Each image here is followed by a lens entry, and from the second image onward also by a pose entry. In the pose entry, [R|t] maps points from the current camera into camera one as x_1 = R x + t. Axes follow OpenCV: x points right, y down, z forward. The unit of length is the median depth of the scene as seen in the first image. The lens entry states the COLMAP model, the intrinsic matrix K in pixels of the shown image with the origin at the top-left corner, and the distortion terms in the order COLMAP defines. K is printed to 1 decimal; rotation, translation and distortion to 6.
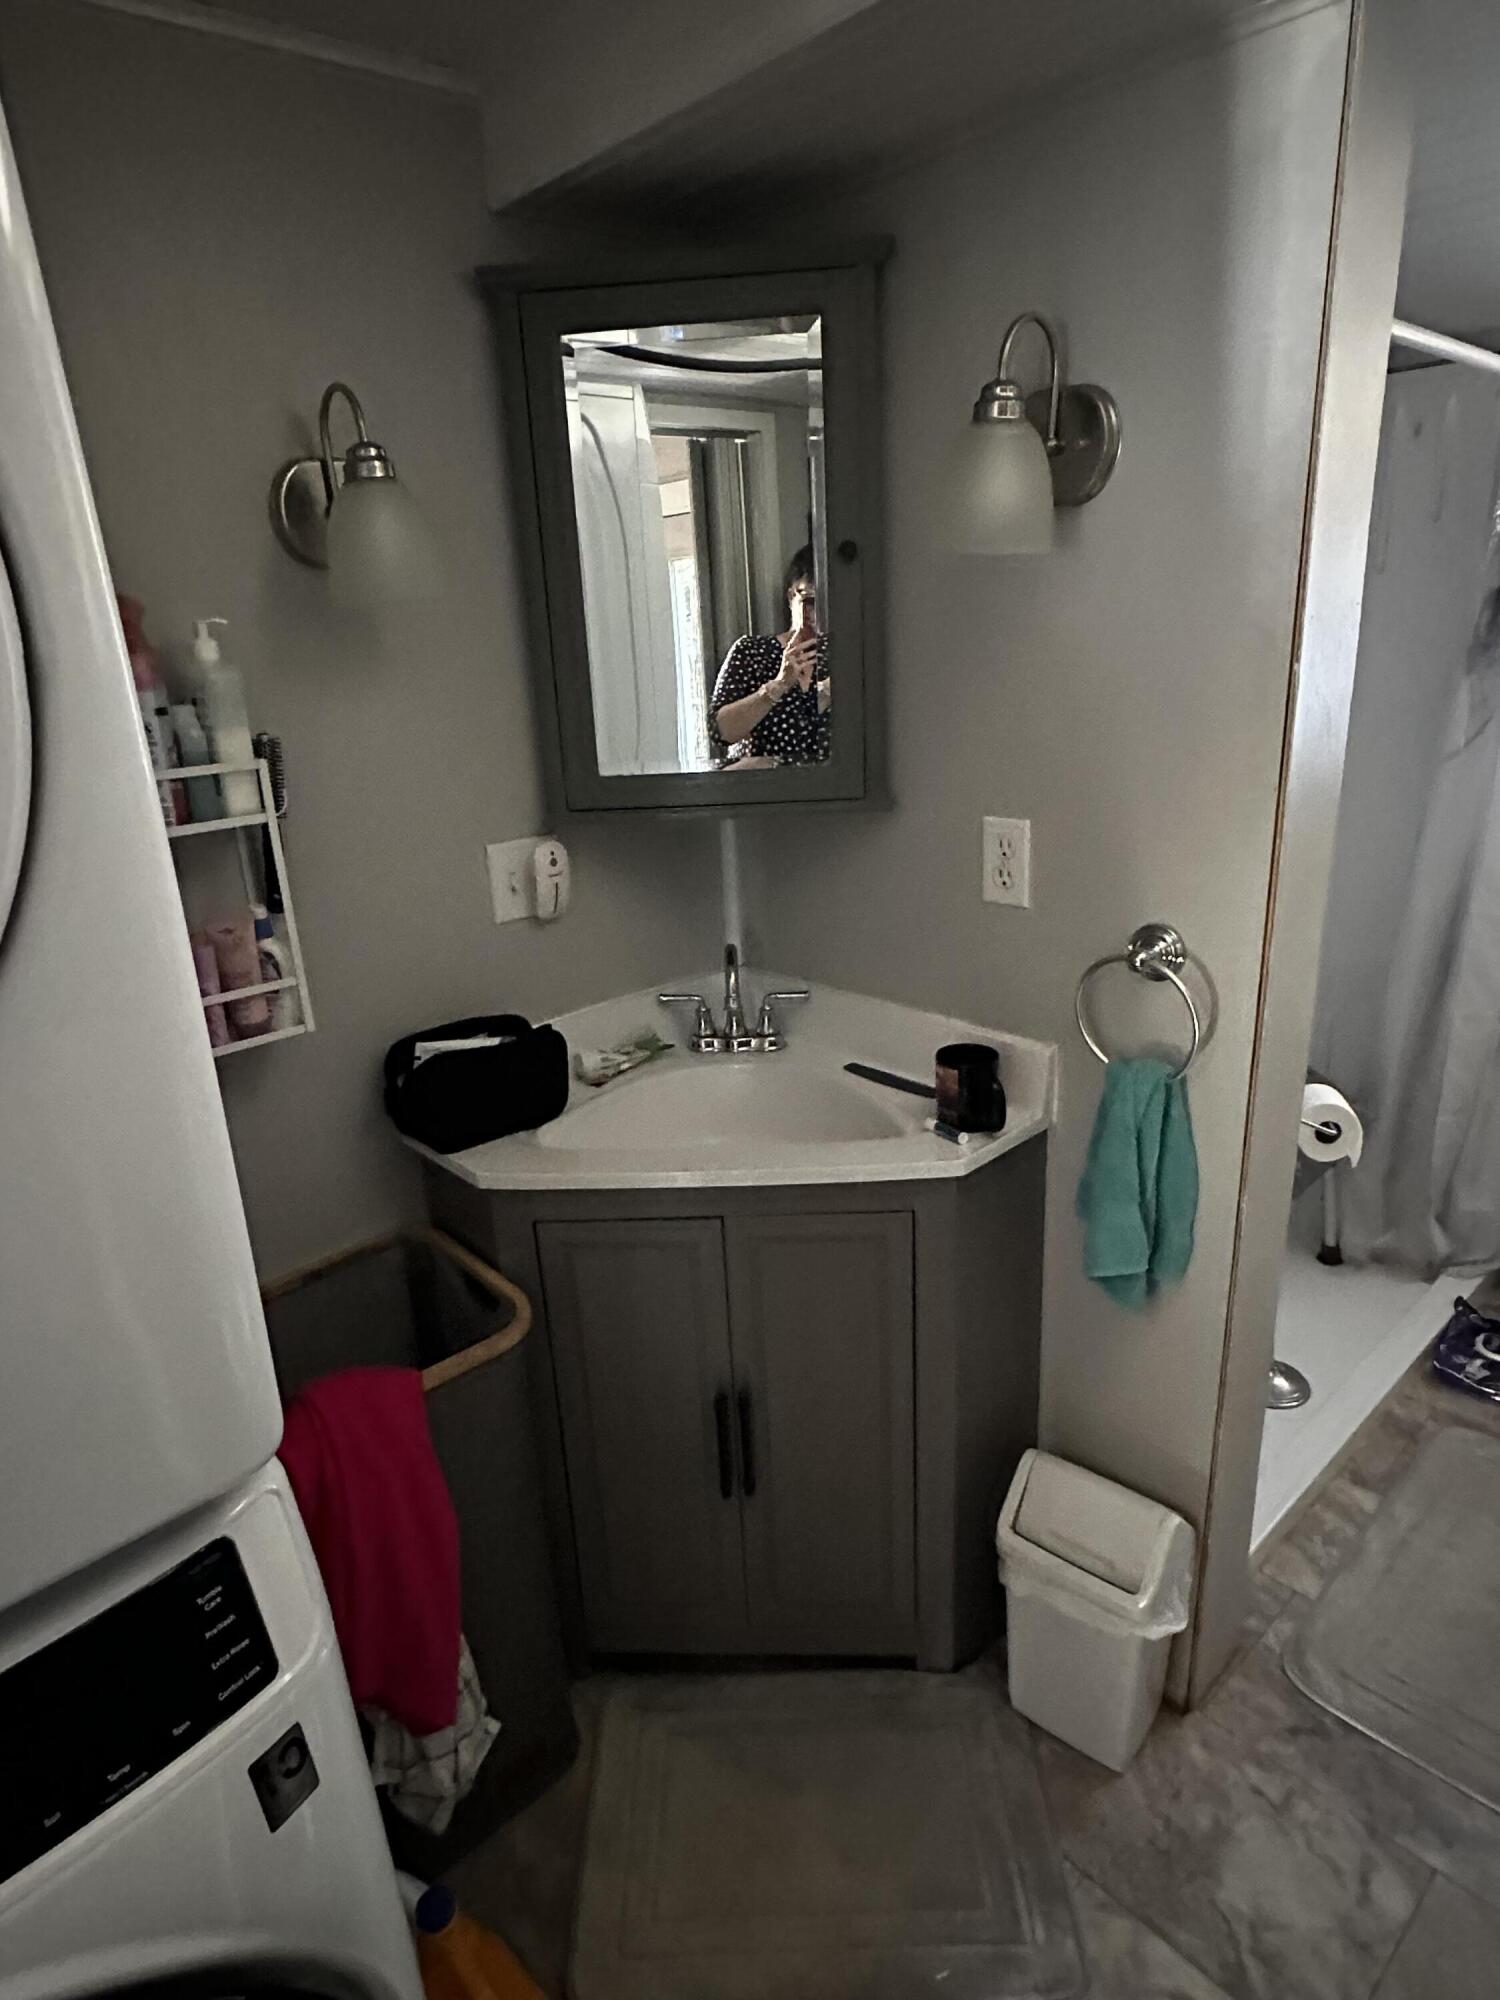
lens RADIAL K [[1149.5, 0, 759.0], [0, 1149.5, 996.7], [0, 0, 1]] dist [-0.003347, 0.000175]
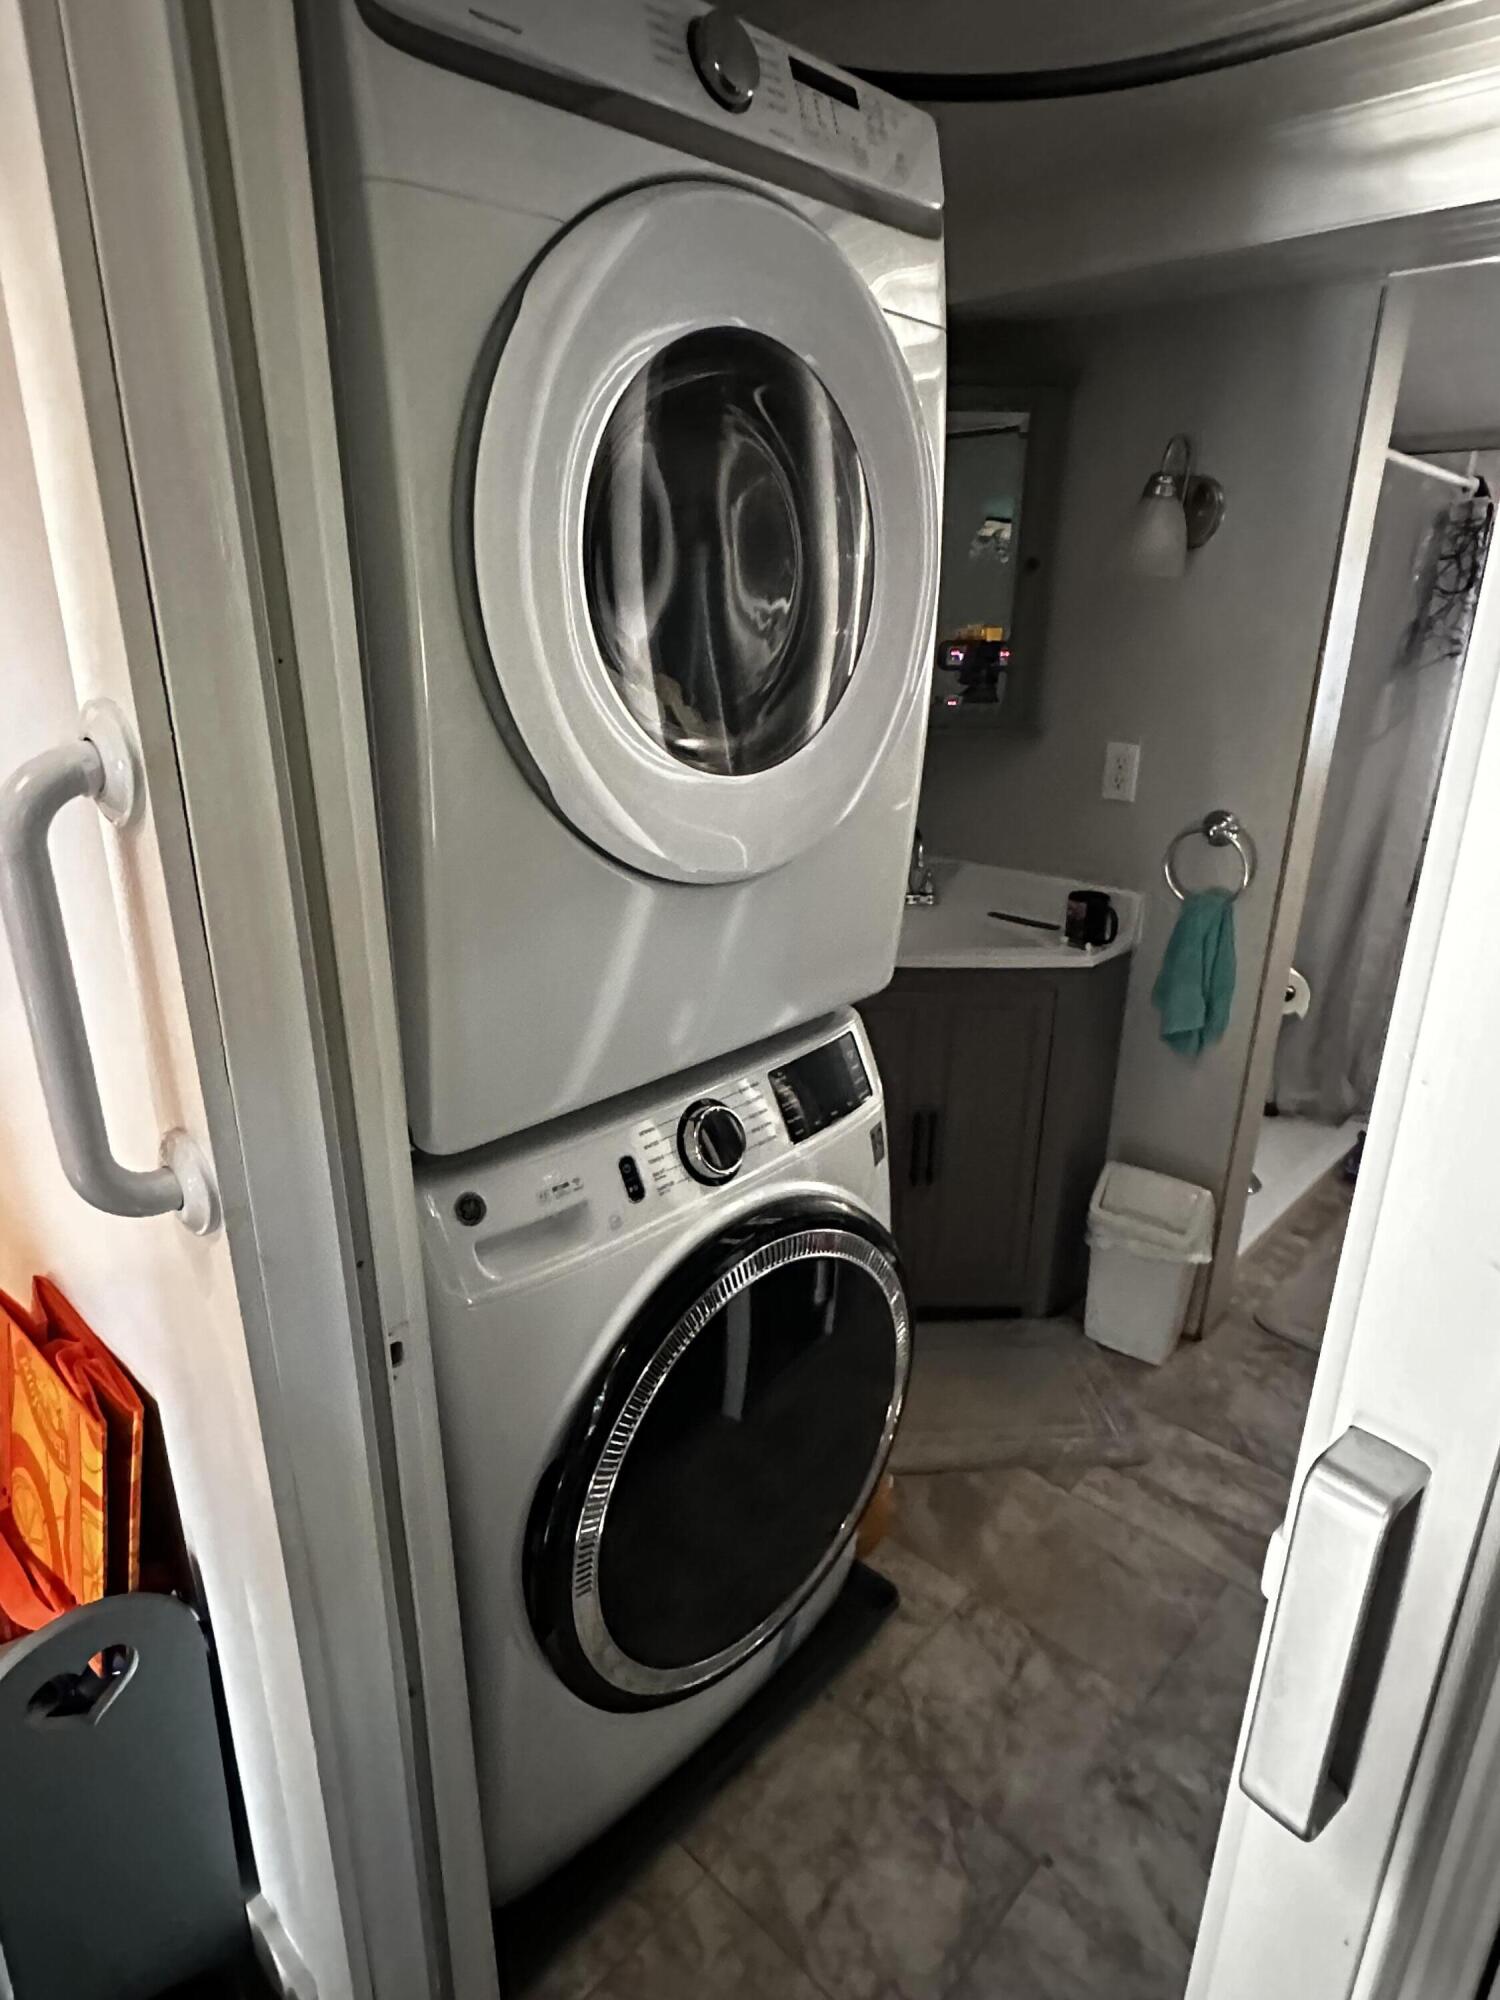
lens RADIAL K [[1149.5, 0, 739.9], [0, 1149.5, 1006.9], [0, 0, 1]] dist [-0.003347, 0.000175]
pose [[0.996039, 0.041304, 0.078740, -0.403089], [-0.042256, 0.999052, 0.010456, 0.202985], [-0.078234, -0.013741, 0.996840, -0.511015]]
